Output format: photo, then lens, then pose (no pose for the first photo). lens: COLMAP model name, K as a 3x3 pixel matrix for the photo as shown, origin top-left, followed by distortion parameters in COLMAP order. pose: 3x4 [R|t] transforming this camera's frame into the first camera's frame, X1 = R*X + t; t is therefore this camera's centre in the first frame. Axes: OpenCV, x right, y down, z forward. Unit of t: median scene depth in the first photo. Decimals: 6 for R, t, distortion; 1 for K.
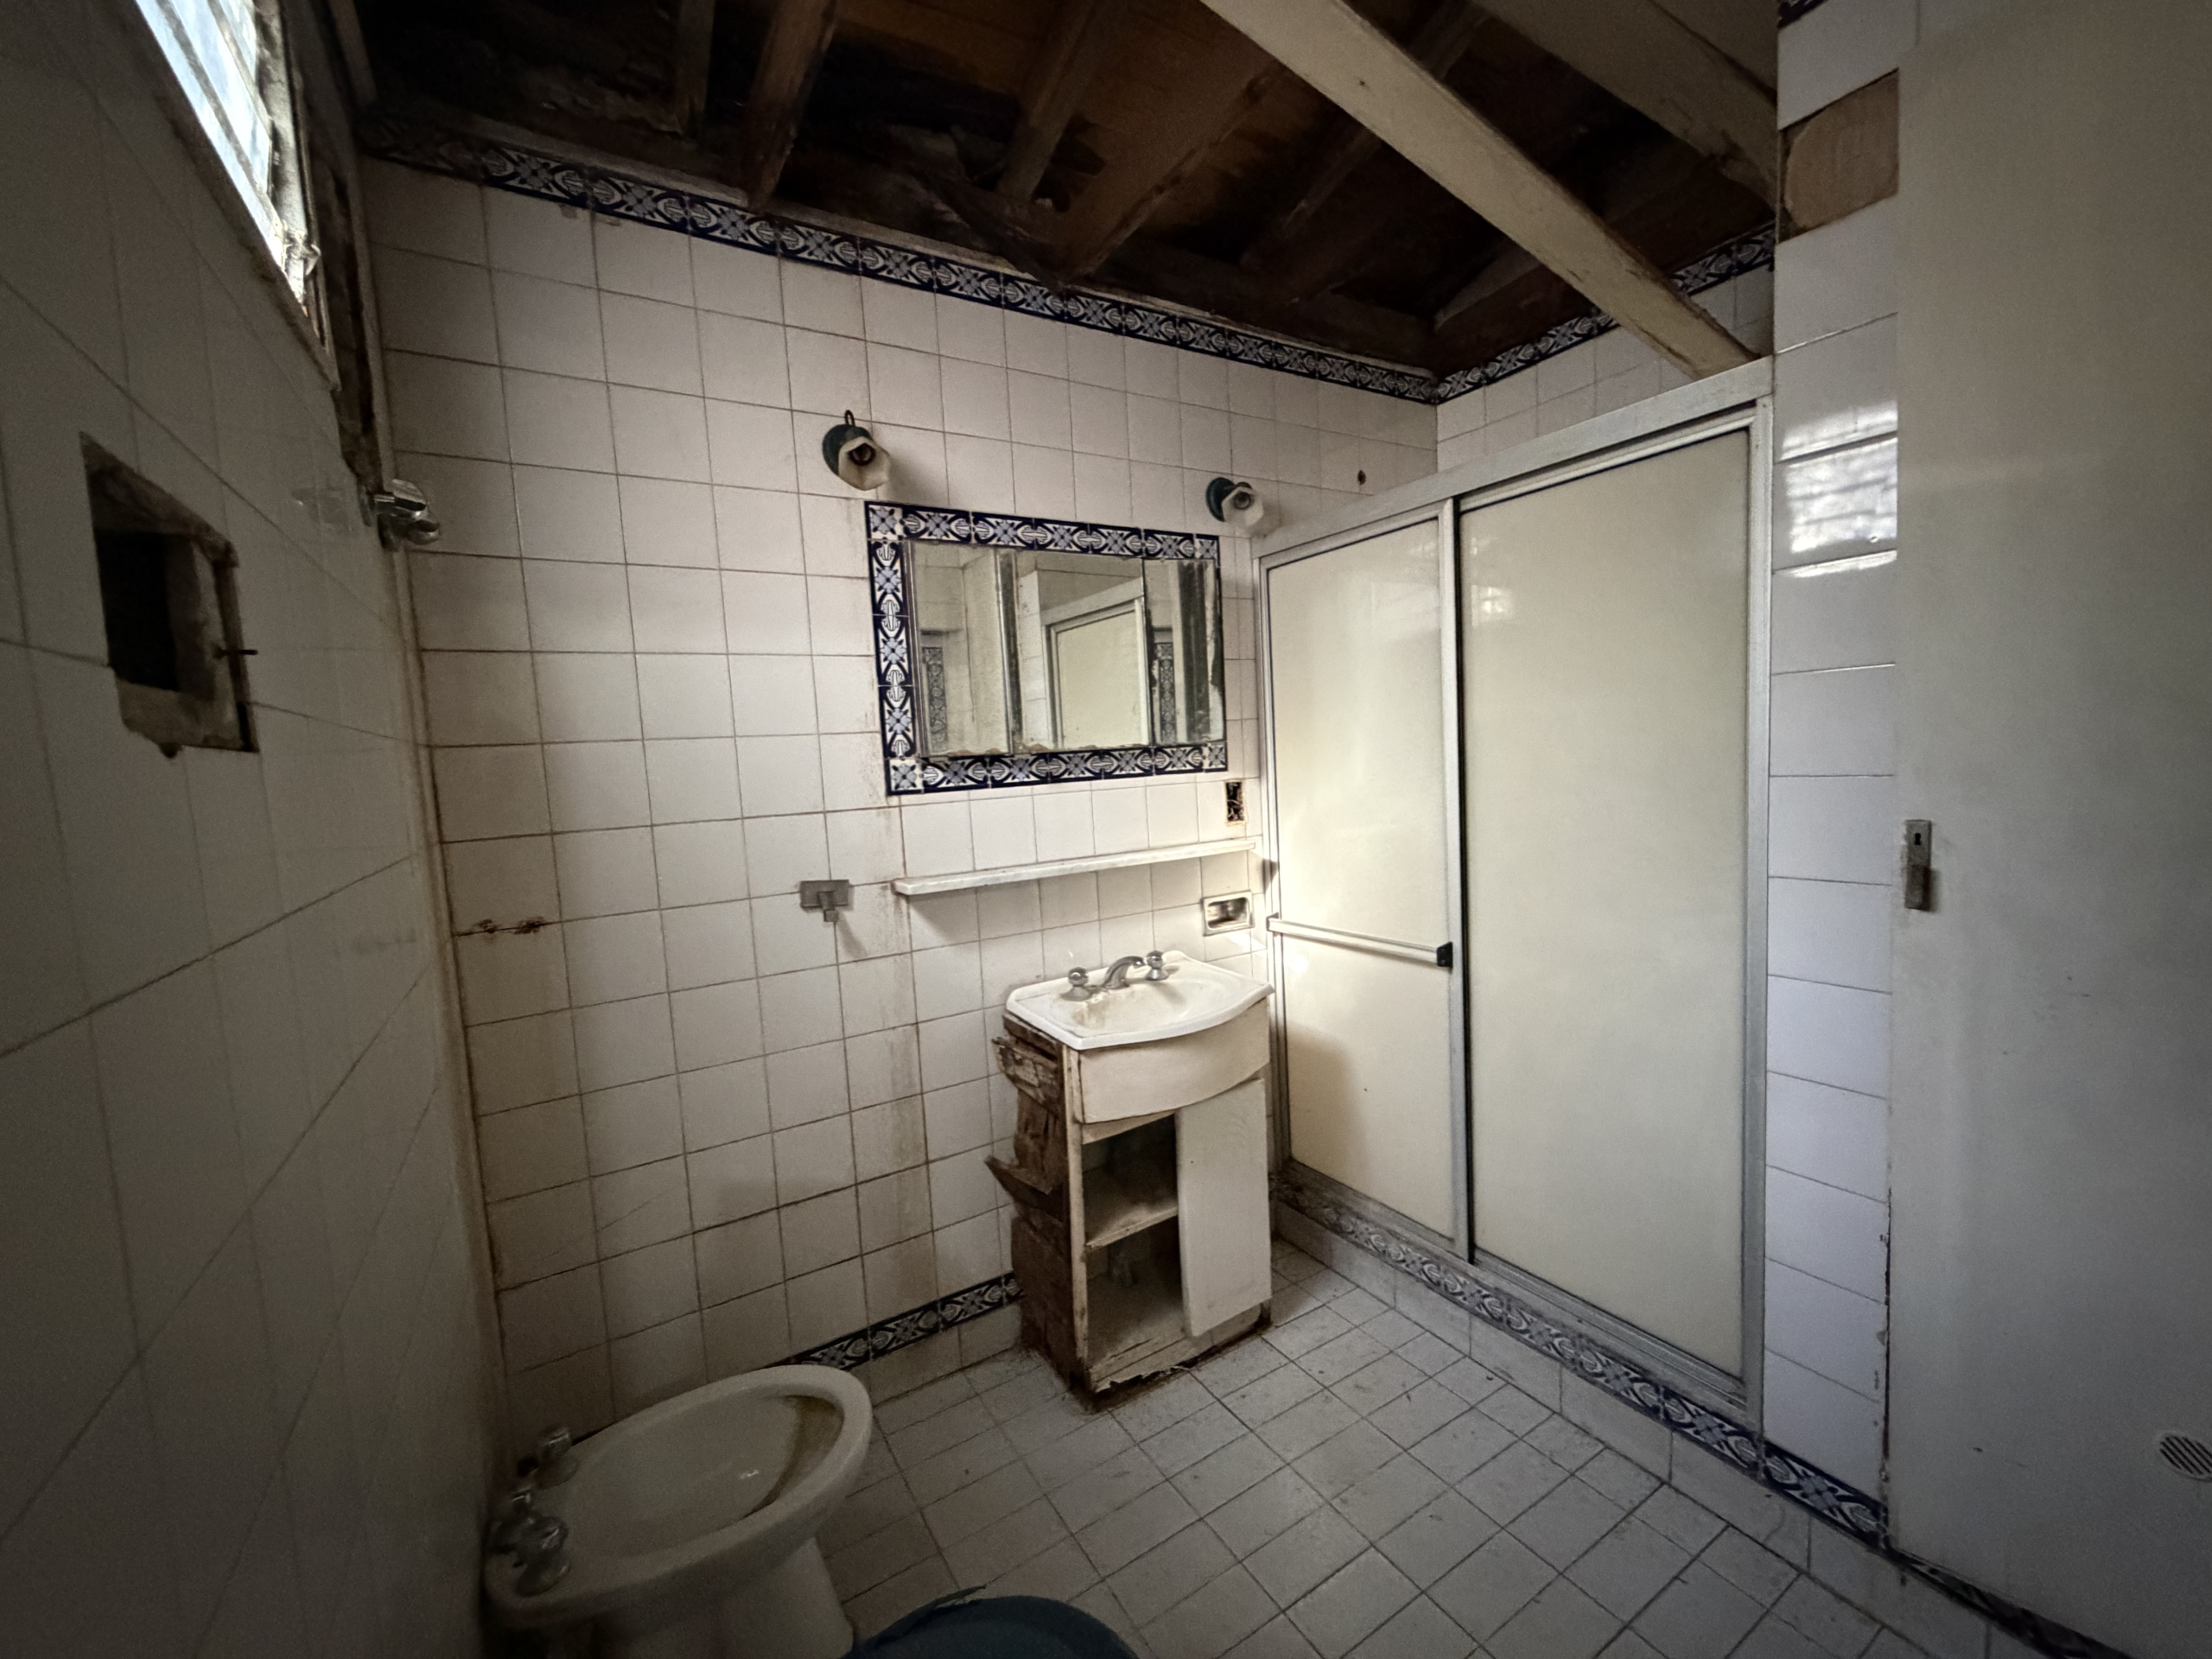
lens RADIAL K [[887.6, 0, 1106.0], [0, 887.6, 829.5], [0, 0, 1]] dist [0.000942, -0.000086]
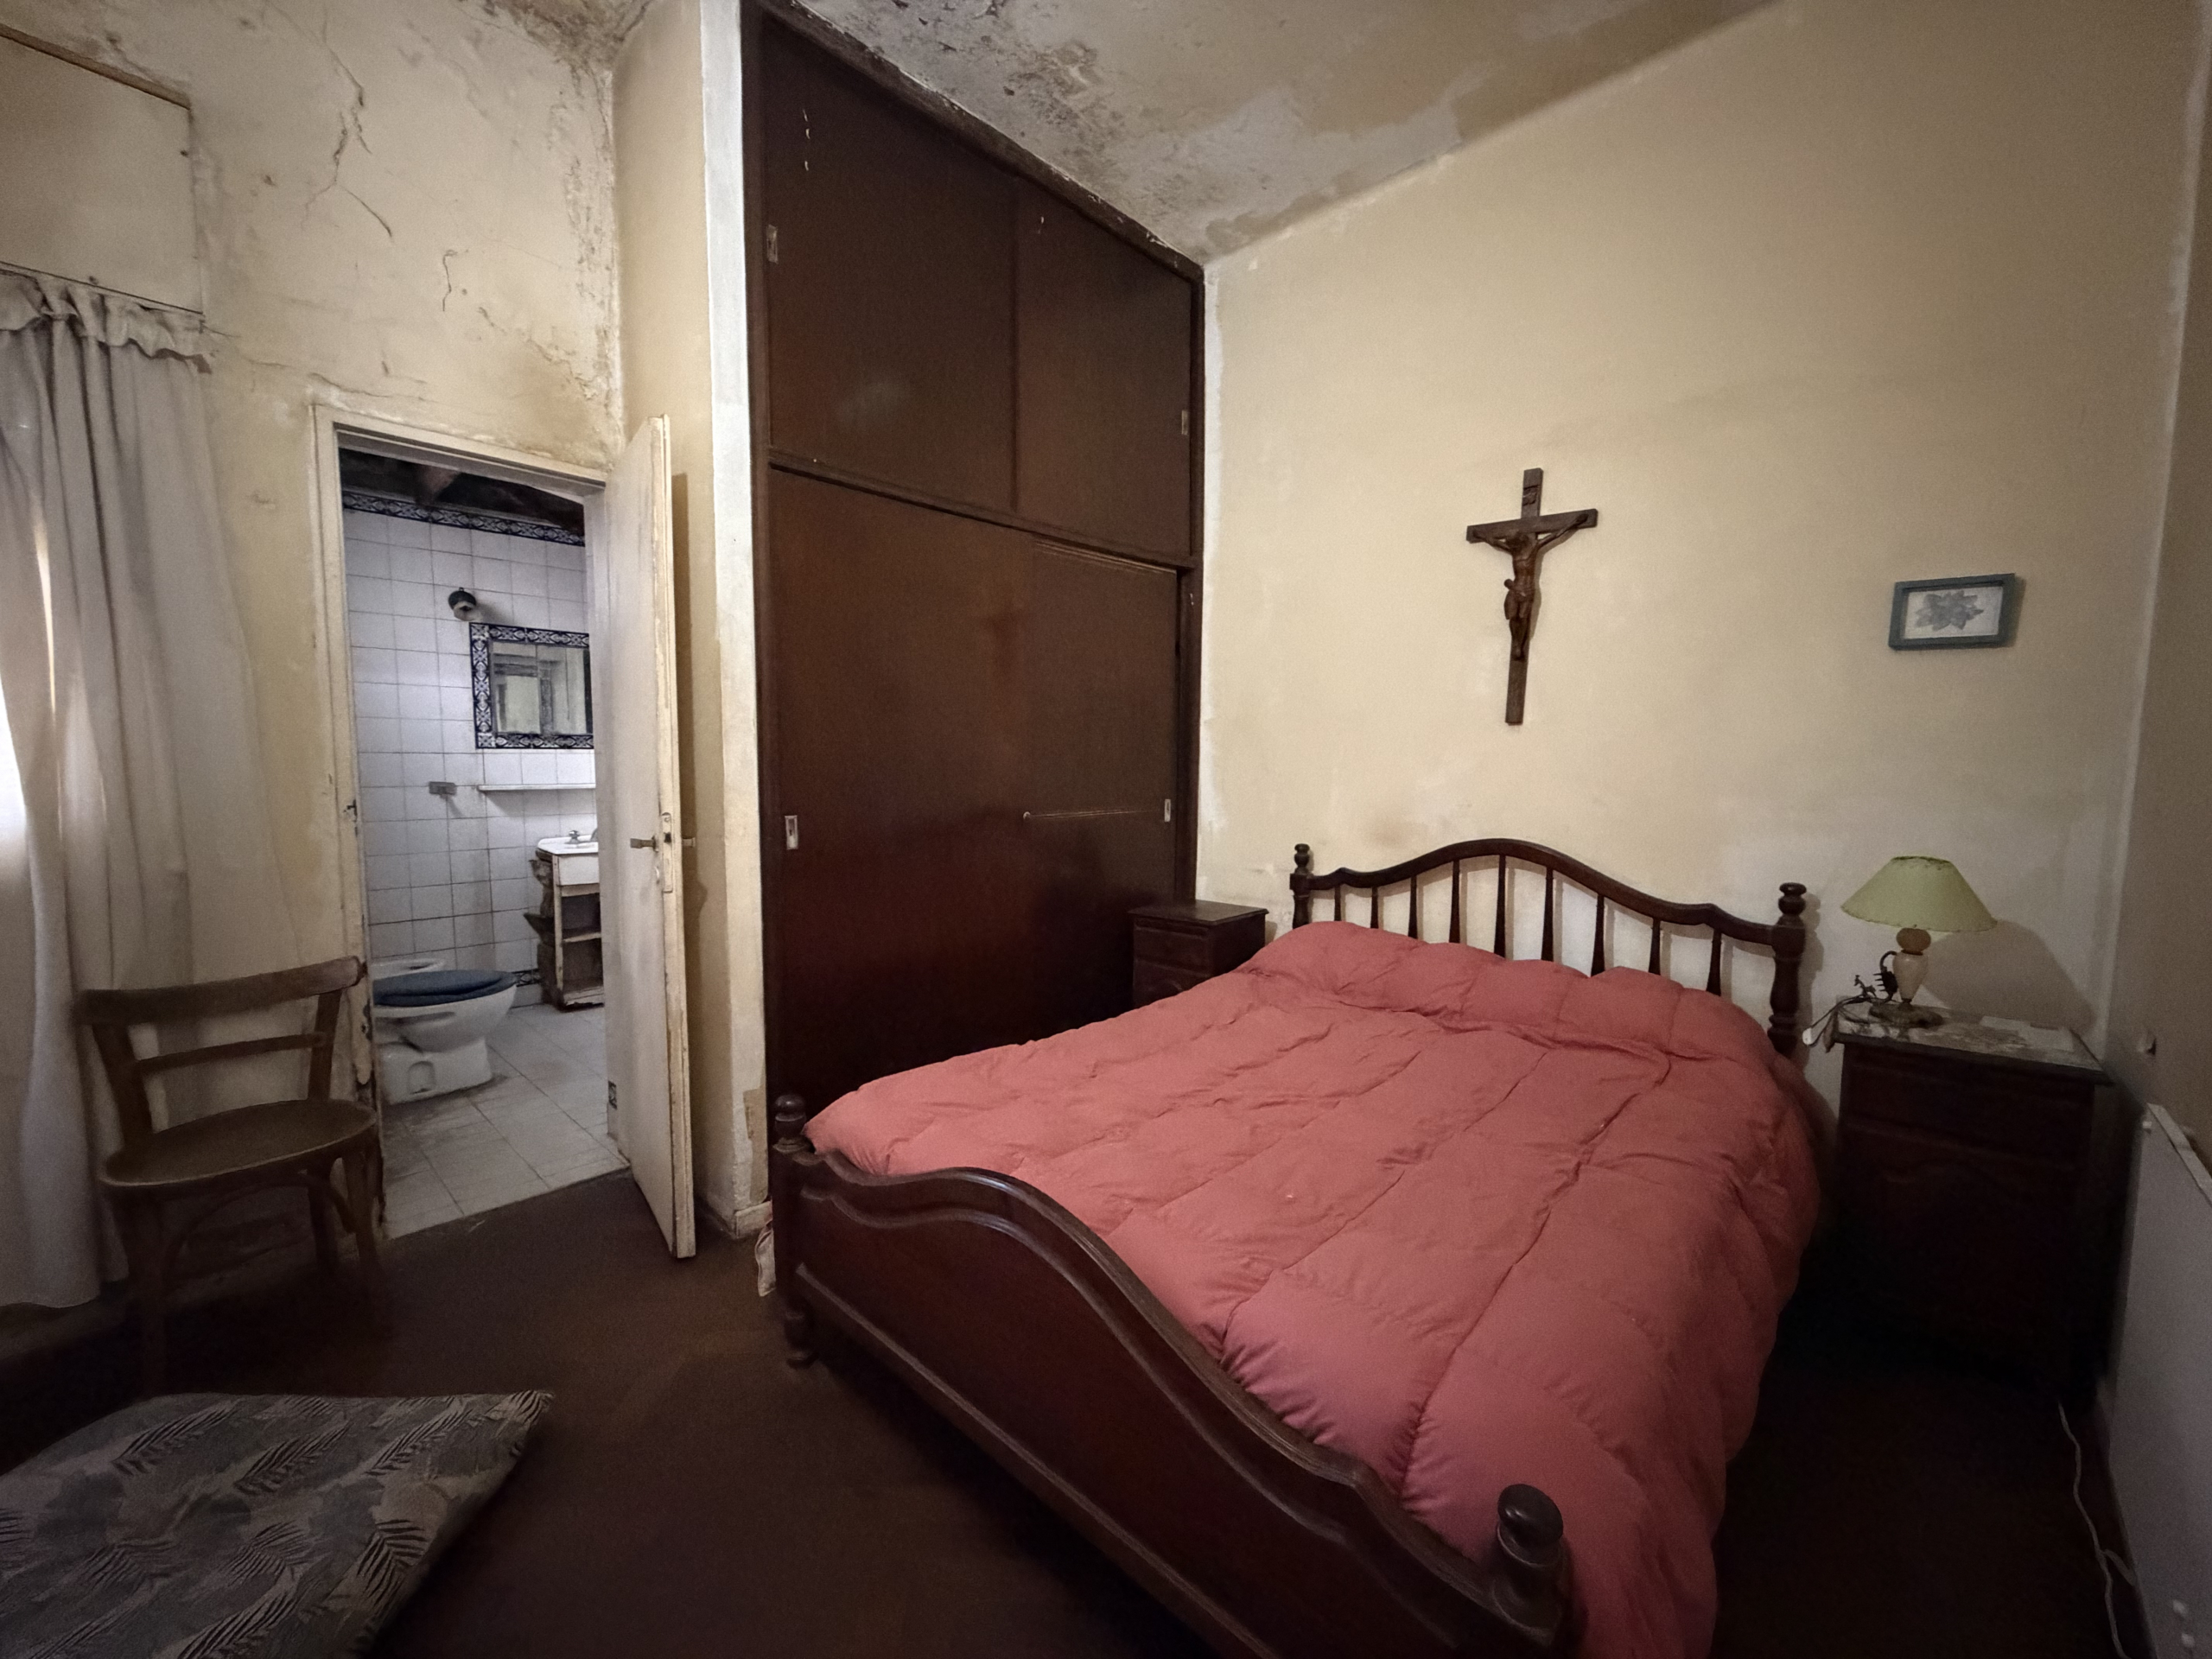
lens RADIAL K [[887.6, 0, 1106.0], [0, 887.6, 829.5], [0, 0, 1]] dist [0.000942, -0.000086]
pose [[0.962819, 0.036844, 0.267622, 0.725523], [-0.034674, 0.999316, -0.012831, 0.146693], [-0.267911, 0.003075, 0.963439, -1.677191]]
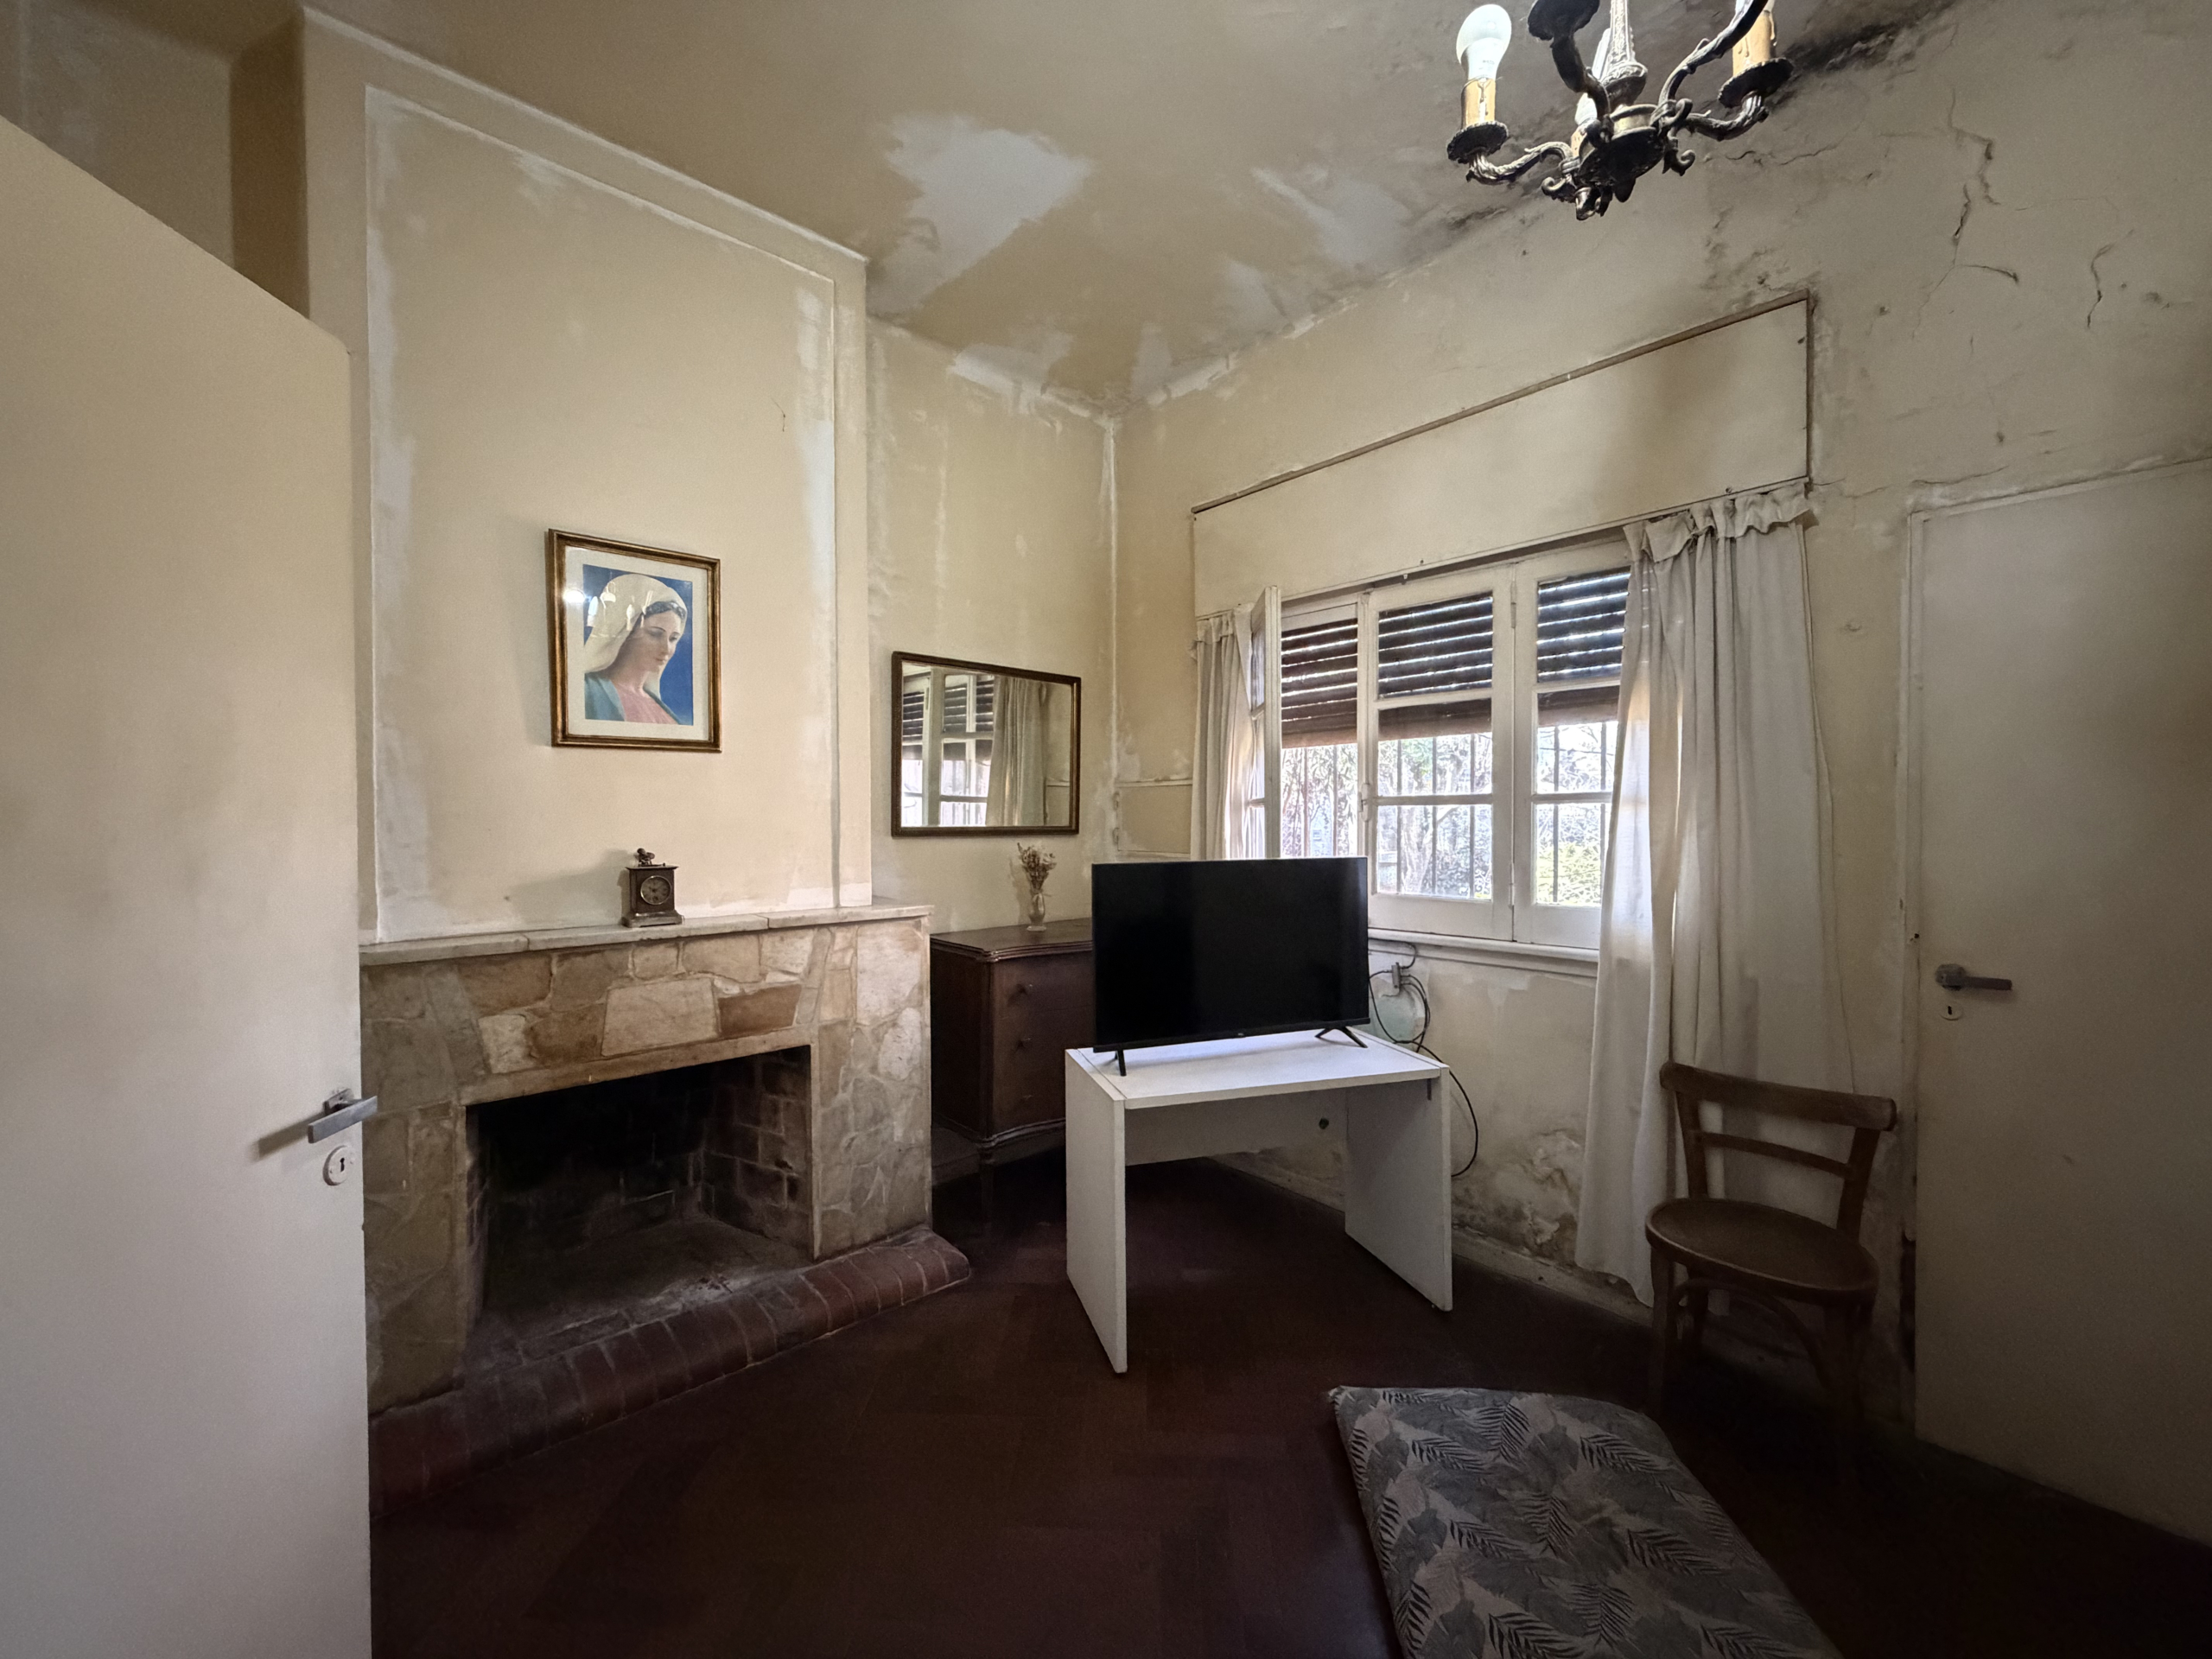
lens RADIAL K [[887.6, 0, 1106.0], [0, 887.6, 829.5], [0, 0, 1]] dist [0.000942, -0.000086]
pose [[0.178268, 0.065633, -0.981791, 1.132900], [-0.085361, 0.995043, 0.051019, -0.050195], [0.980272, 0.074712, 0.182987, -1.269265]]
